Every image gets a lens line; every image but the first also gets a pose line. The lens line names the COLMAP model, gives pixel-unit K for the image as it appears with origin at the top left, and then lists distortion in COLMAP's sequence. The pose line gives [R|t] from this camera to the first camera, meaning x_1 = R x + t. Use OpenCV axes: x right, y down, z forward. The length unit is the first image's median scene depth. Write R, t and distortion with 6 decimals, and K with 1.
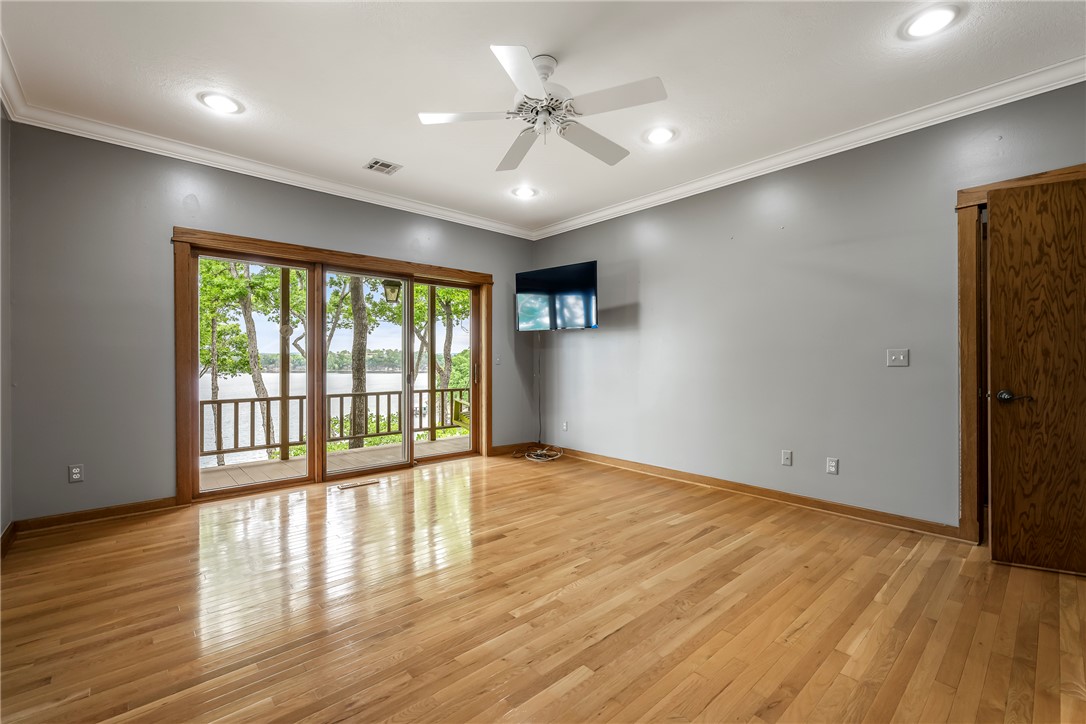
lens RADIAL K [[456.8, 0, 543.0], [0, 456.8, 362.0], [0, 0, 1]] dist [-0.001169, -0.000067]
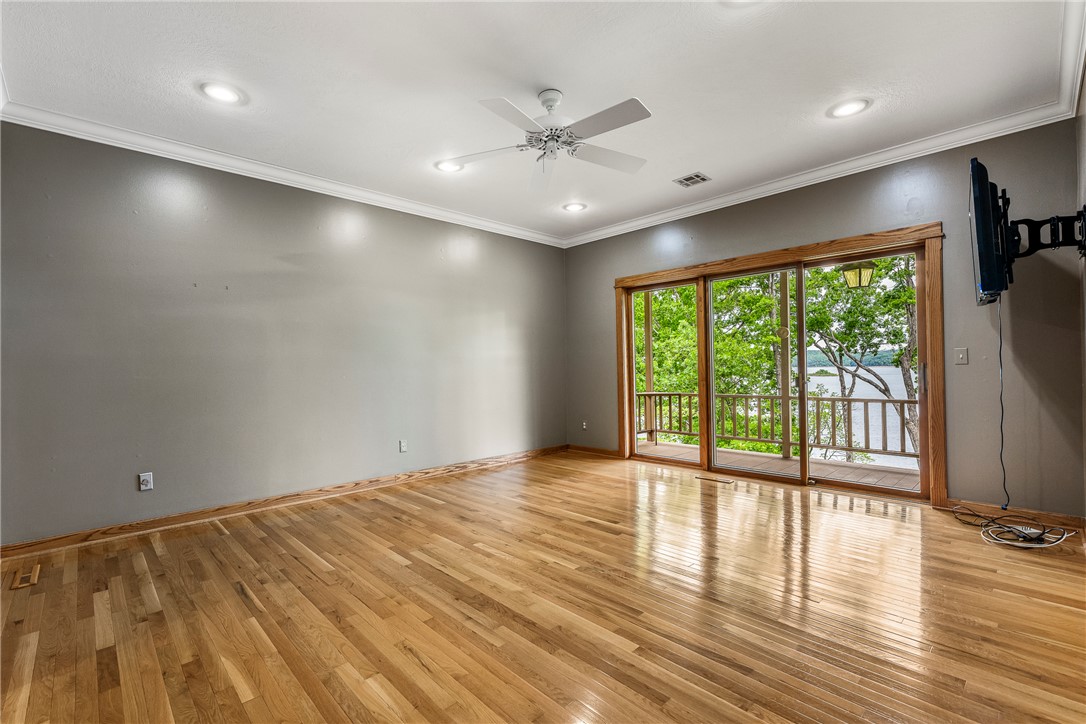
lens RADIAL K [[484.0, 0, 542.1], [0, 484.0, 375.0], [0, 0, 1]] dist [0.000018, -0.000034]
pose [[0.033601, 0.019271, -0.999250, 0.508149], [0.016950, 0.999659, 0.019849, -0.003118], [0.999292, -0.017604, 0.033263, 0.404475]]
